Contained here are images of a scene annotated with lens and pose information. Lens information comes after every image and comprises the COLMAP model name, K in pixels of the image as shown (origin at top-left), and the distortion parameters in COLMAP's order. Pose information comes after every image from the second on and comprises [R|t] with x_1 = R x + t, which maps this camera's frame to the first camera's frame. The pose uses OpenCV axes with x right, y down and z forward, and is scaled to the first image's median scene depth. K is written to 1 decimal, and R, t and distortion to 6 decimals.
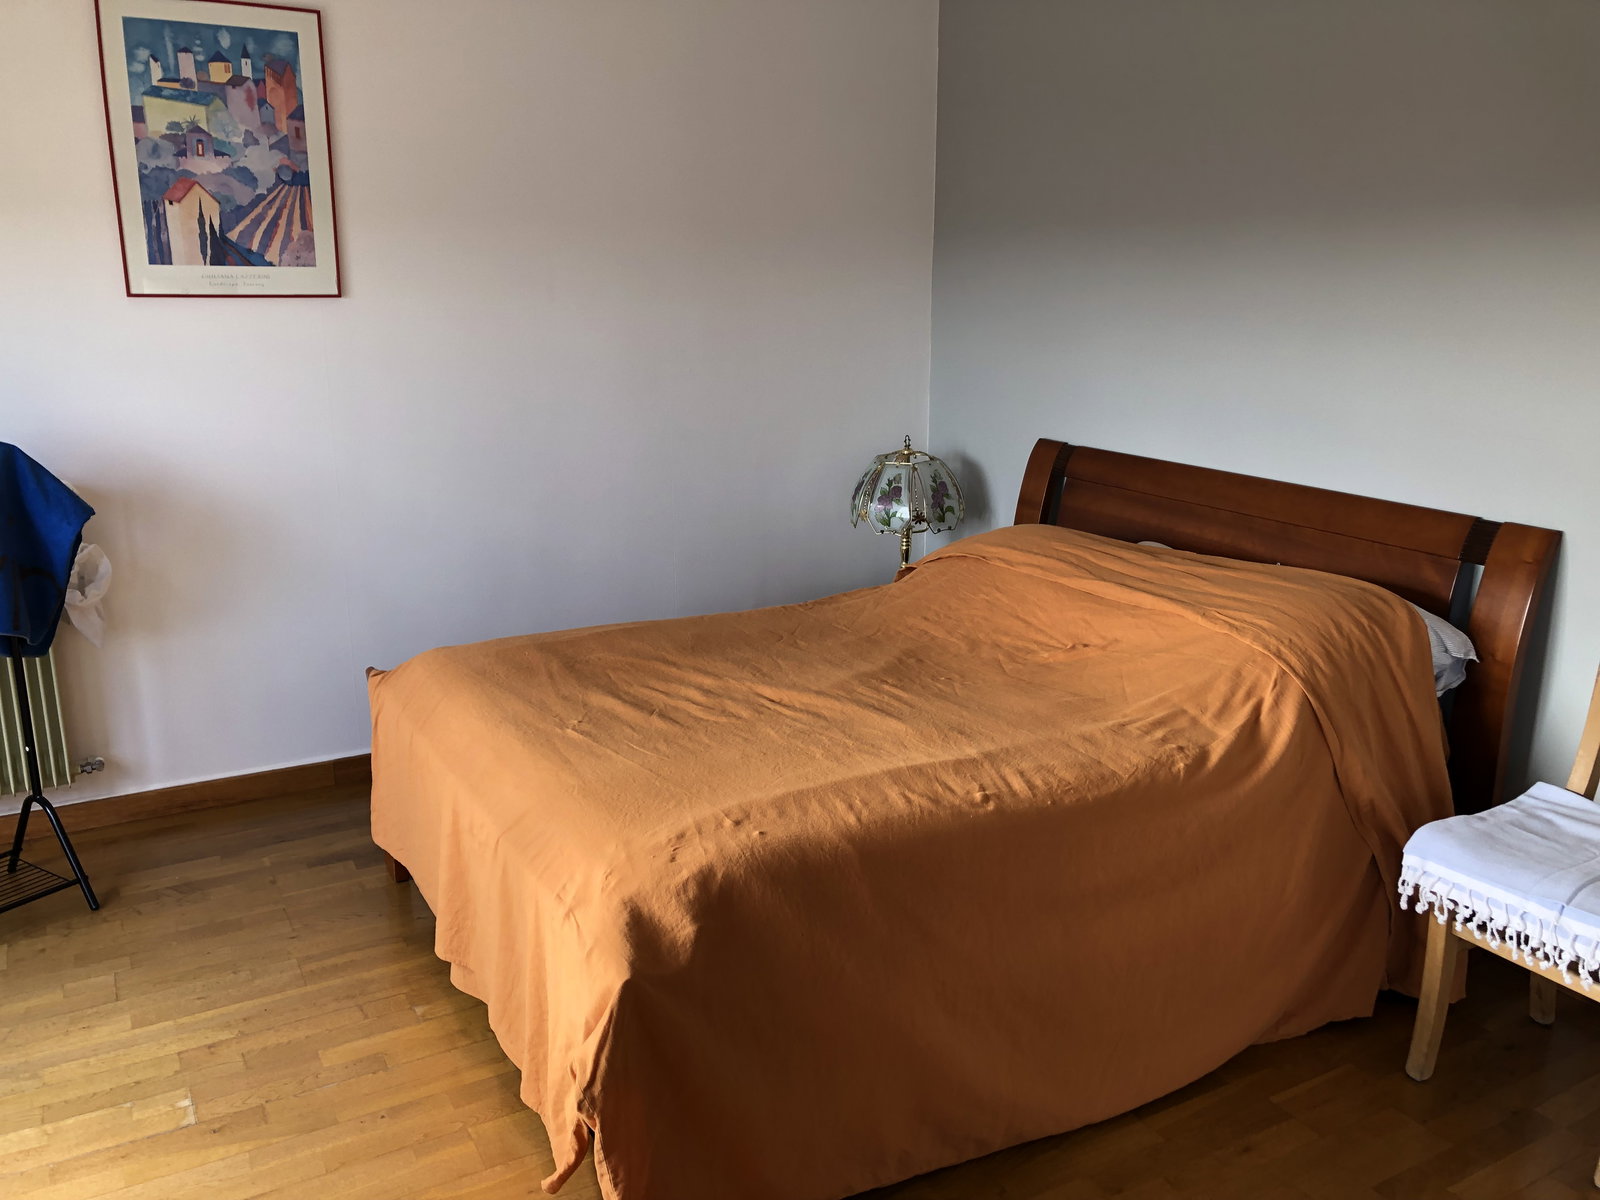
lens RADIAL K [[1300.0, 0, 800.0], [0, 1300.0, 600.0], [0, 0, 1]] dist [0.022375, 0.014793]
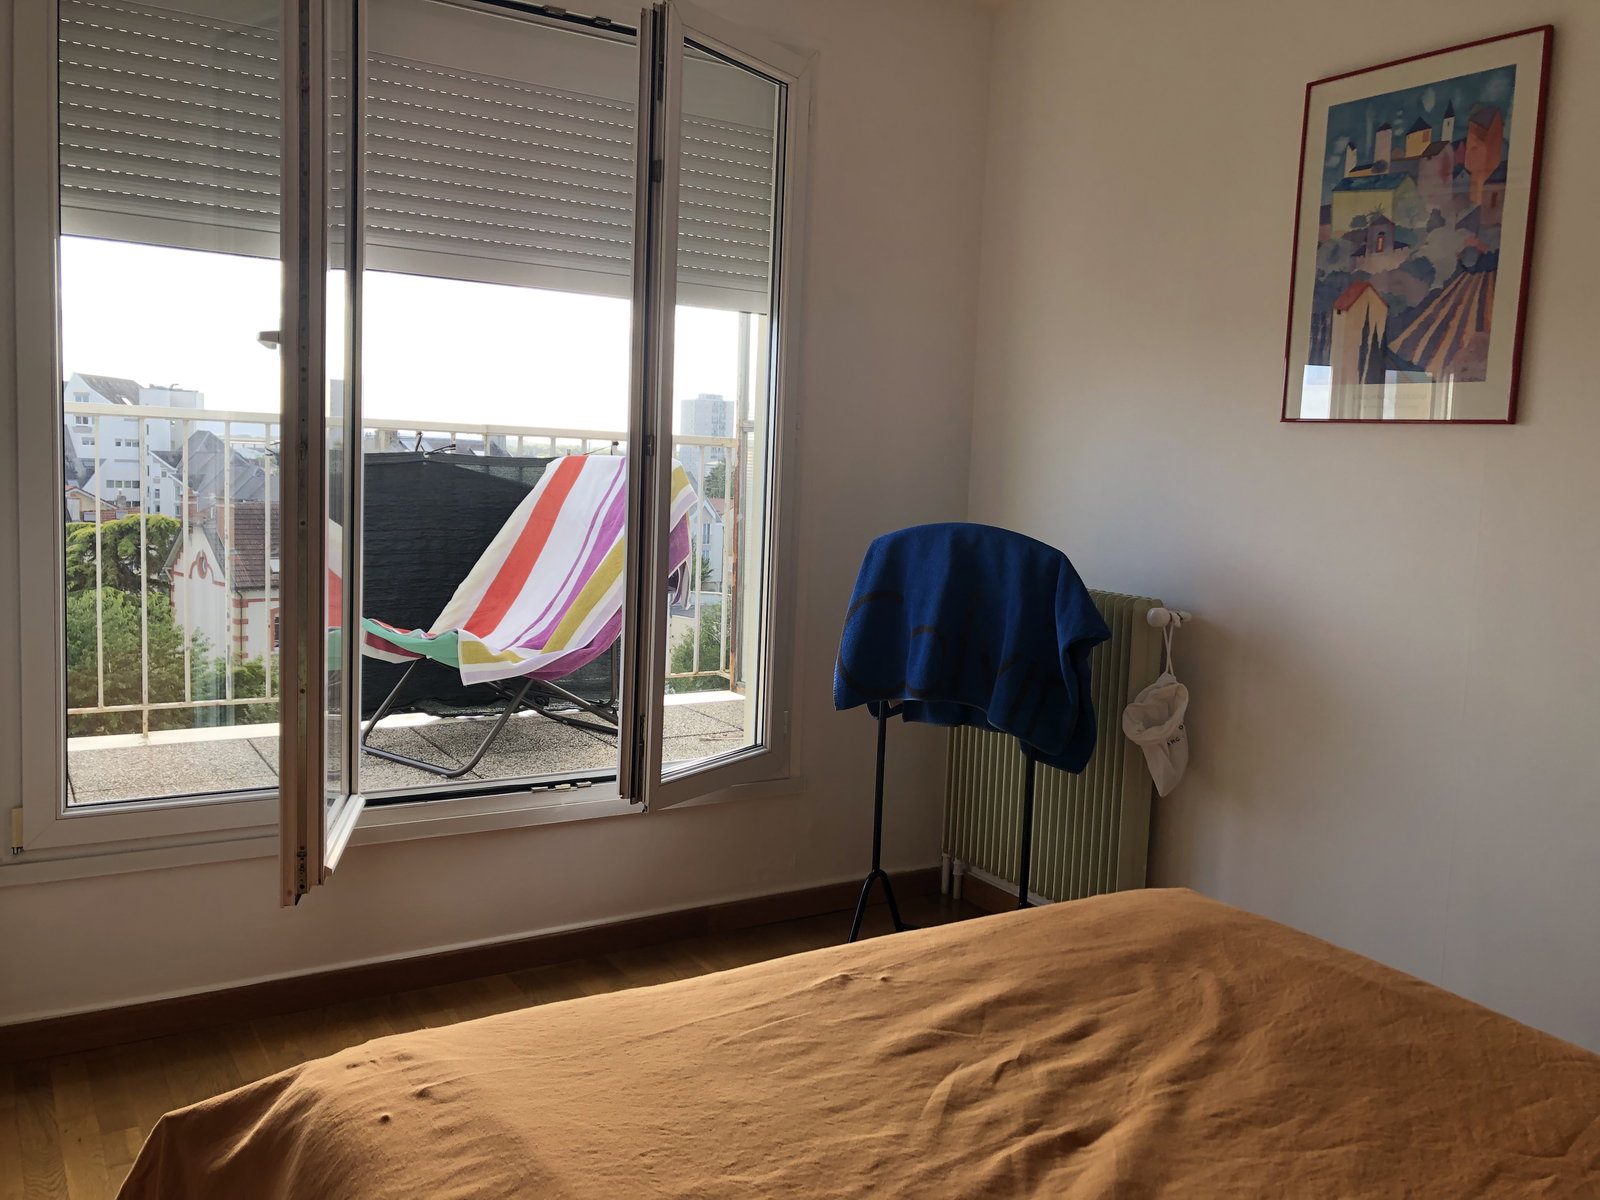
lens RADIAL K [[1300.0, 0, 800.0], [0, 1300.0, 600.0], [0, 0, 1]] dist [0.022375, 0.014793]
pose [[0.061569, 0.112158, -0.991781, 0.346484], [-0.289654, 0.952911, 0.089781, -0.102315], [0.955149, 0.281746, 0.091157, 0.643976]]
